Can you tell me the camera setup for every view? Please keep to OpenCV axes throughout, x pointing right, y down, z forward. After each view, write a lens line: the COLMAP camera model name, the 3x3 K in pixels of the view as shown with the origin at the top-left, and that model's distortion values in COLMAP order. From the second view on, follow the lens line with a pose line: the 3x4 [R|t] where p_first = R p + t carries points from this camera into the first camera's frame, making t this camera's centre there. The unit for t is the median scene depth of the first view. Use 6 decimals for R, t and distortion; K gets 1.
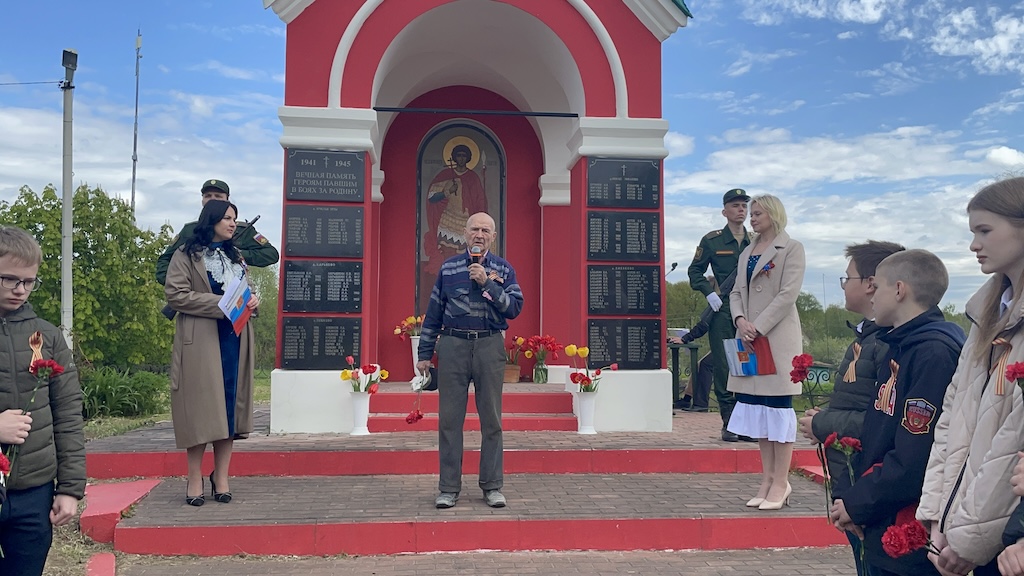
lens RADIAL K [[970.9, 0, 513.0], [0, 970.9, 286.6], [0, 0, 1]] dist [0.066929, 0.000000]
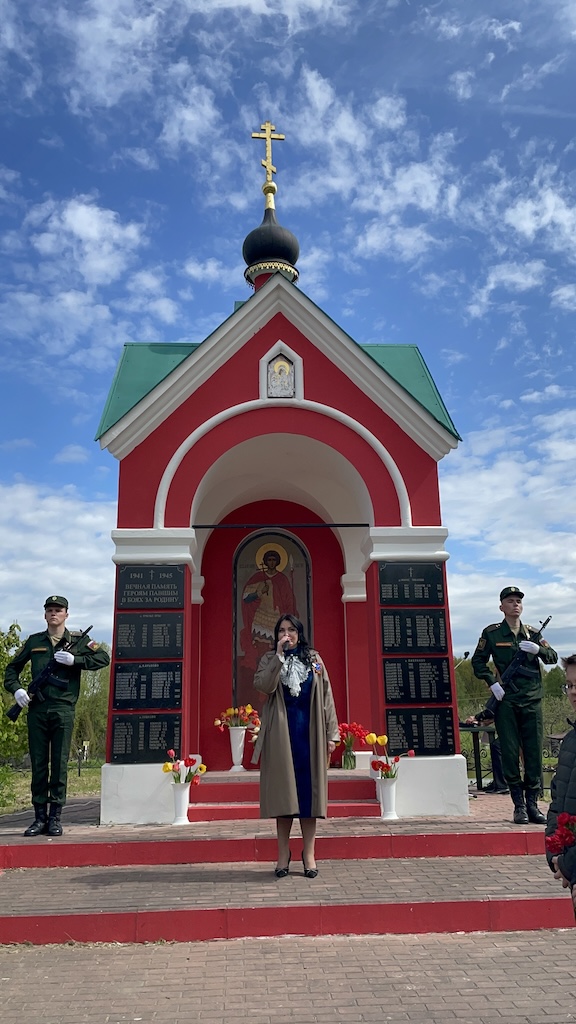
lens RADIAL K [[908.9, 0, 288.5], [0, 908.9, 473.2], [0, 0, 1]] dist [0.030723, -0.027793]
pose [[0.998216, -0.039225, -0.045021, 0.024183], [0.028915, 0.977213, -0.210283, -0.013537], [0.052244, 0.208606, 0.976603, -0.072122]]
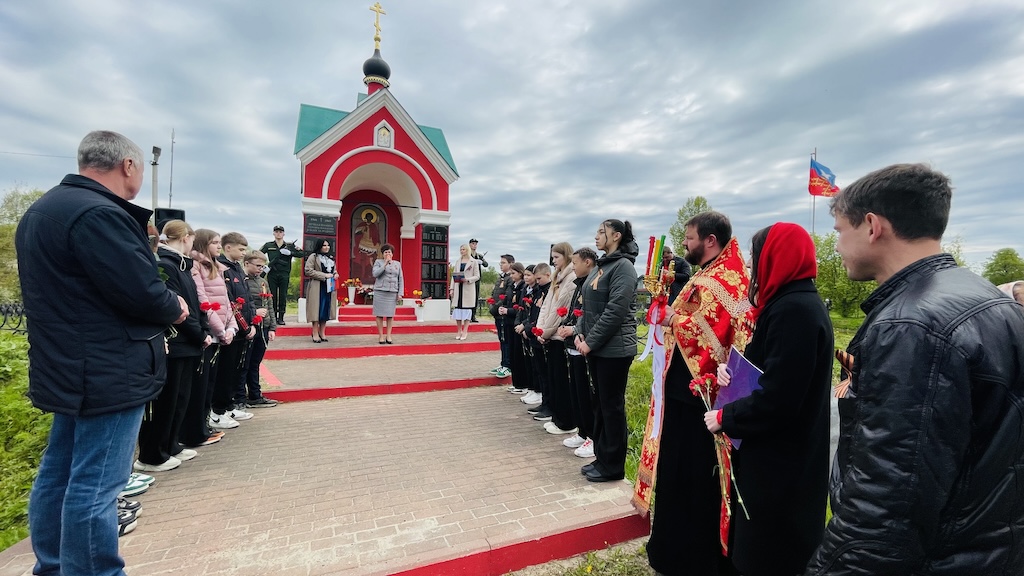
lens RADIAL K [[419.8, 0, 516.5], [0, 419.8, 285.7], [0, 0, 1]] dist [-0.000288, -0.000018]
pose [[0.944666, 0.015904, 0.327649, -0.061224], [-0.029381, 0.998912, 0.036224, -0.006799], [-0.326717, -0.043846, 0.944105, -0.244525]]
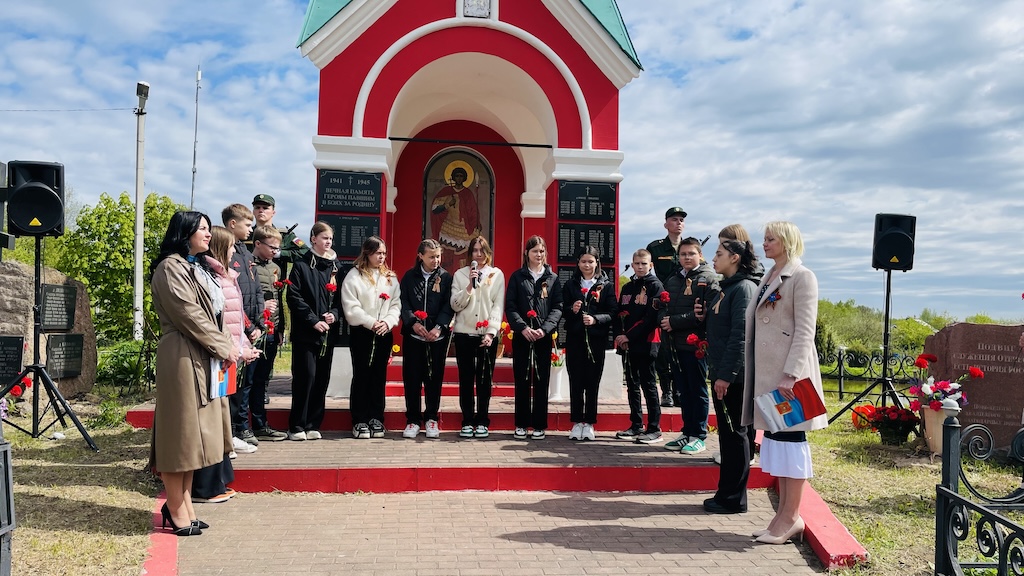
lens RADIAL K [[787.7, 0, 514.9], [0, 787.7, 288.4], [0, 0, 1]] dist [0.069191, -0.049966]
pose [[0.999754, 0.014088, 0.017135, 0.004325], [-0.014288, 0.999831, 0.011558, -0.004467], [-0.016969, -0.011800, 0.999786, -0.021595]]
